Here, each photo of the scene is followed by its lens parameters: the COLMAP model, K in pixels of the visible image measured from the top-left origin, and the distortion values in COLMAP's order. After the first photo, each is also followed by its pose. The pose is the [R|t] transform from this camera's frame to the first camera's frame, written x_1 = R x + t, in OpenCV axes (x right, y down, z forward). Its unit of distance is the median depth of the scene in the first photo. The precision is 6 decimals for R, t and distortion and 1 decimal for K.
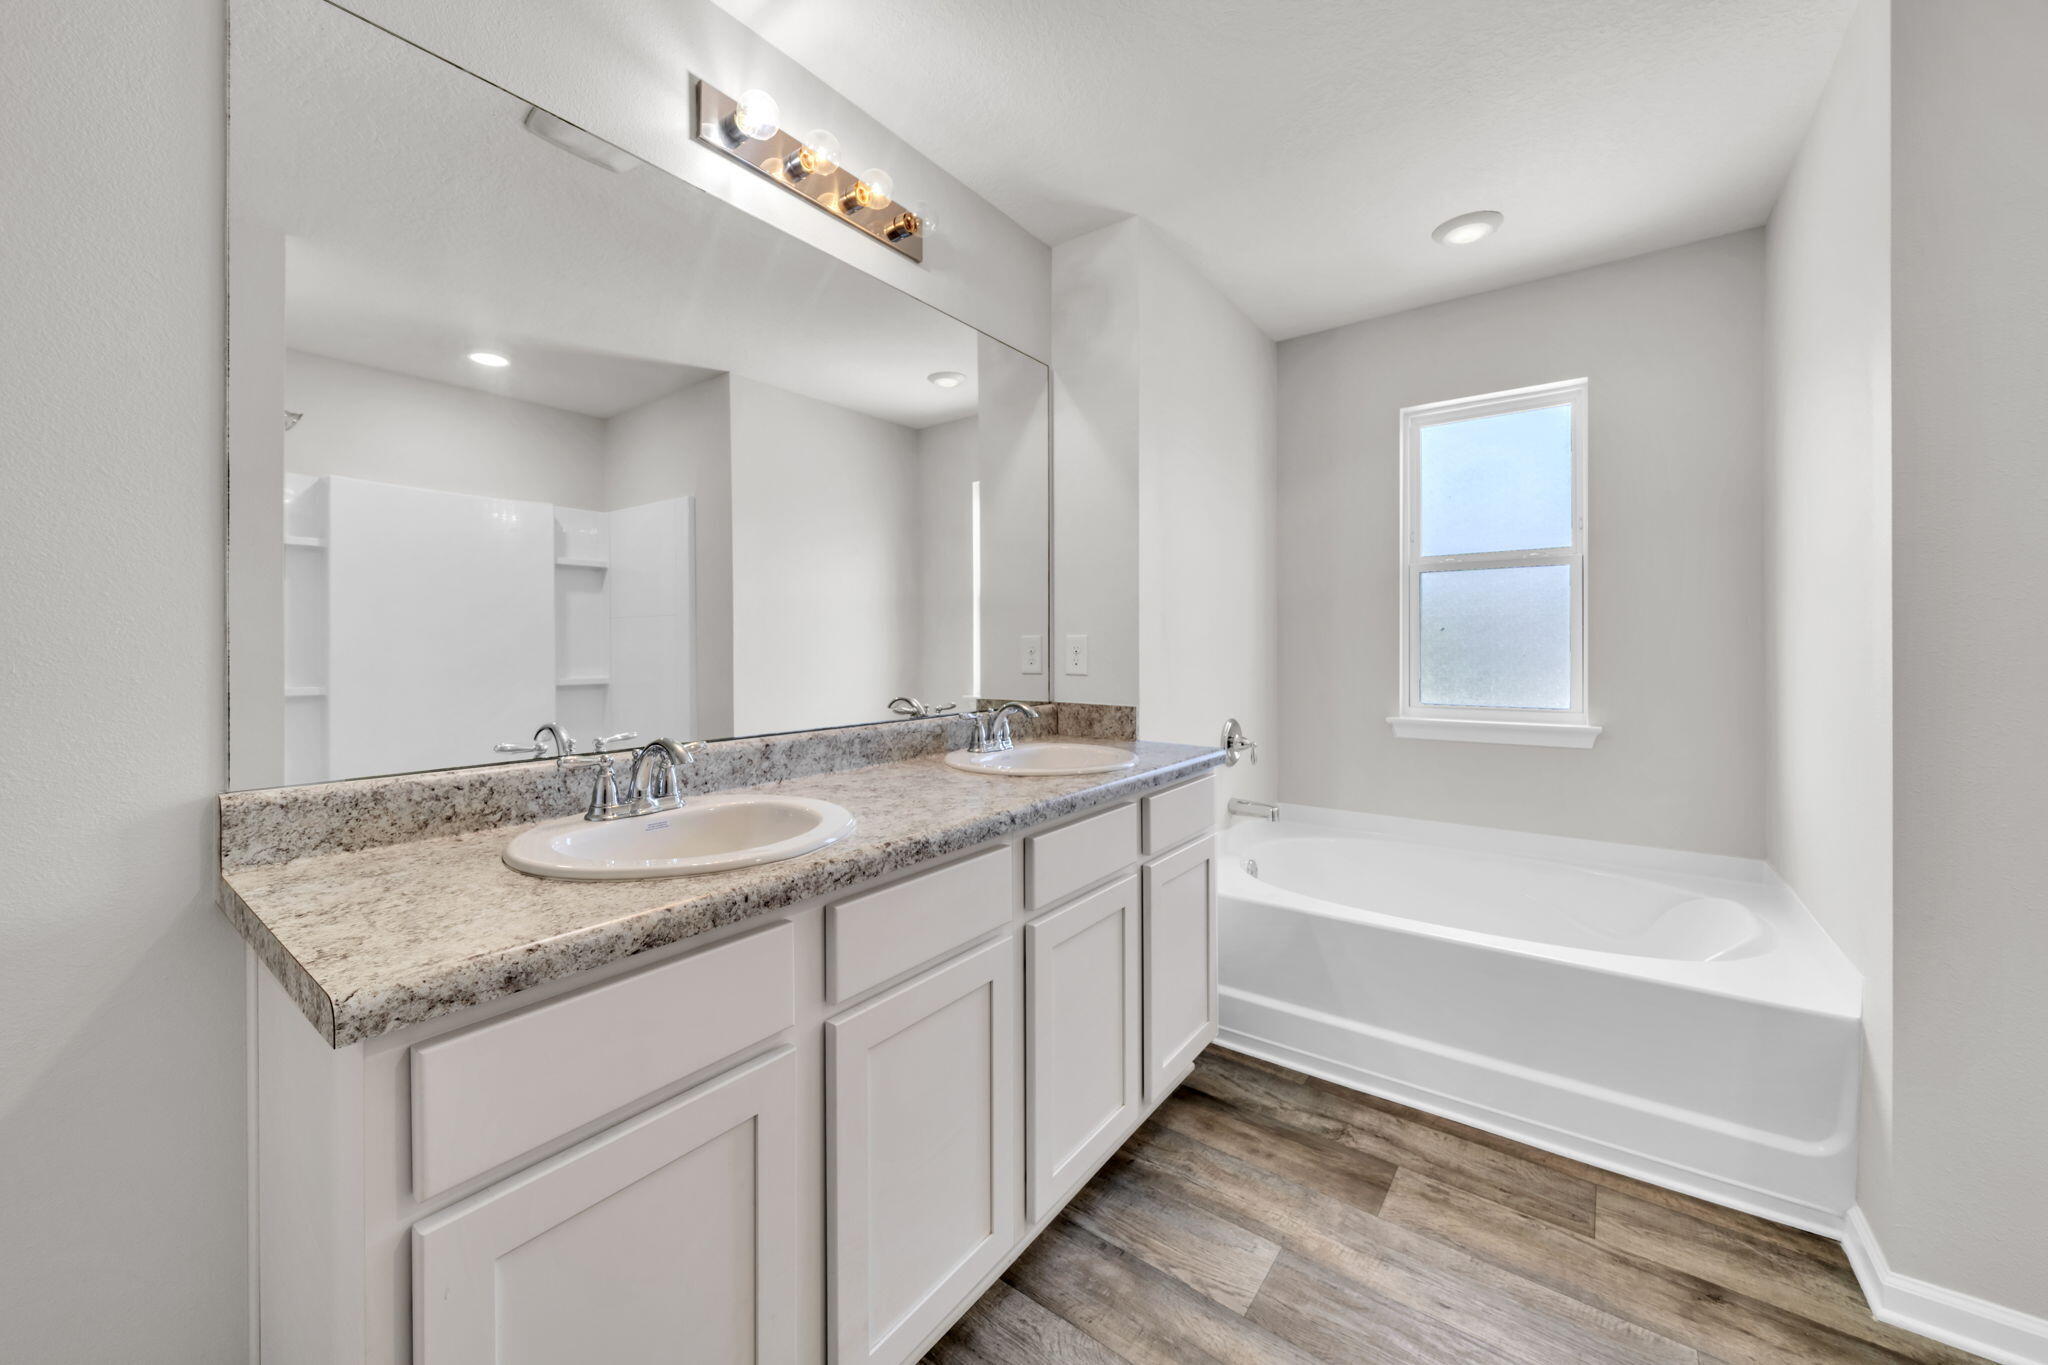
lens RADIAL K [[776.2, 0, 981.9], [0, 776.2, 648.8], [0, 0, 1]] dist [-0.000661, 0.000061]
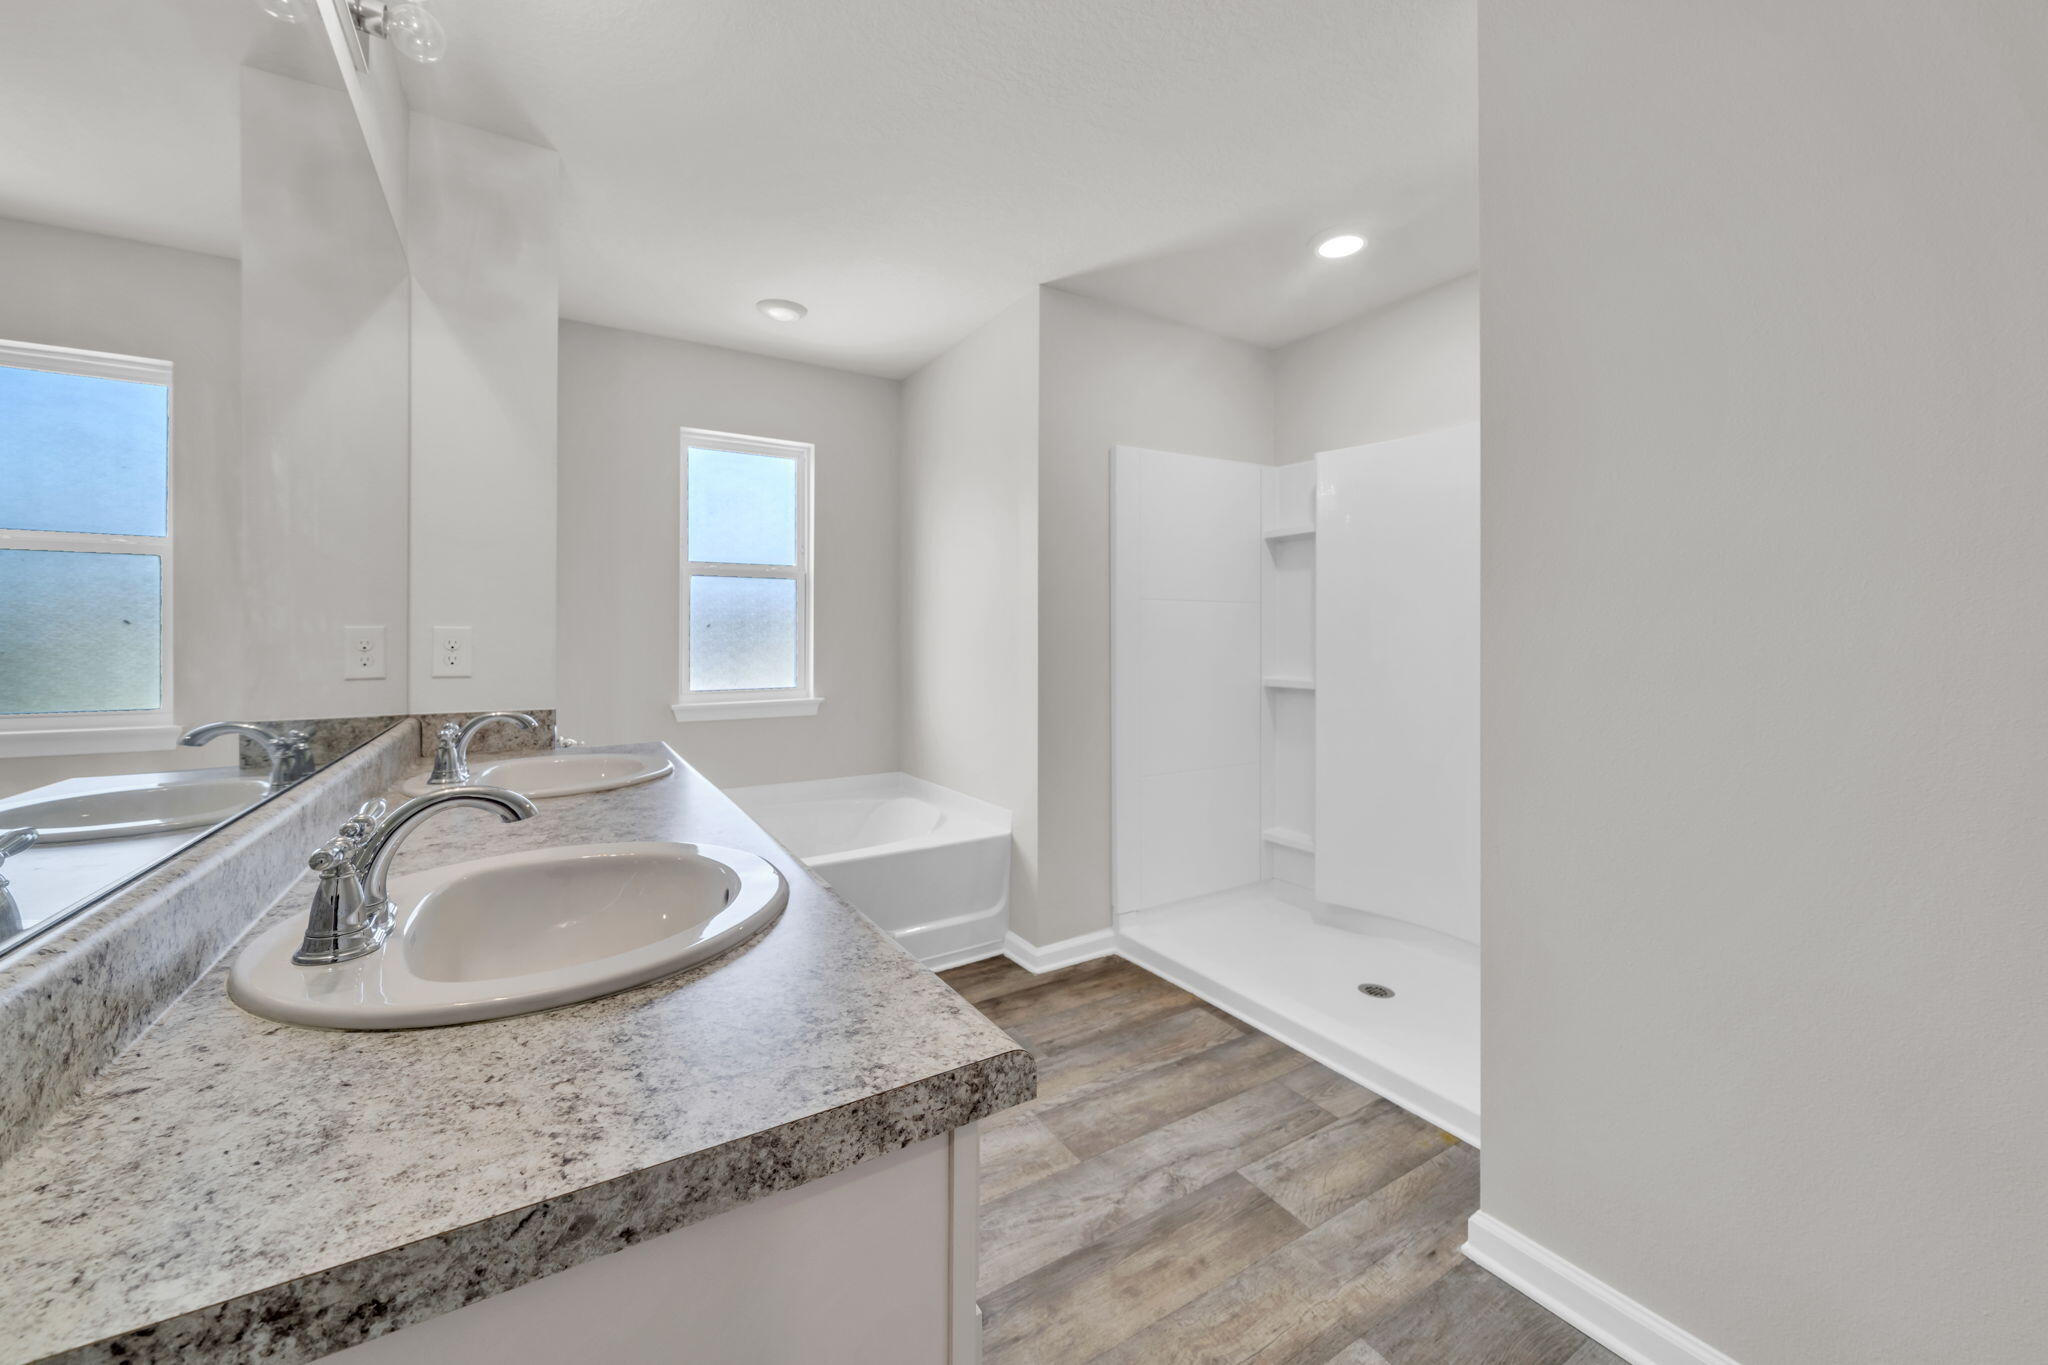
lens RADIAL K [[776.2, 0, 1051.5], [0, 776.2, 637.5], [0, 0, 1]] dist [-0.000661, 0.000061]
pose [[0.322454, 0.002705, 0.946581, -0.426022], [0.003472, 0.999986, -0.004041, -0.001055], [-0.946579, 0.004589, 0.322440, 0.176903]]
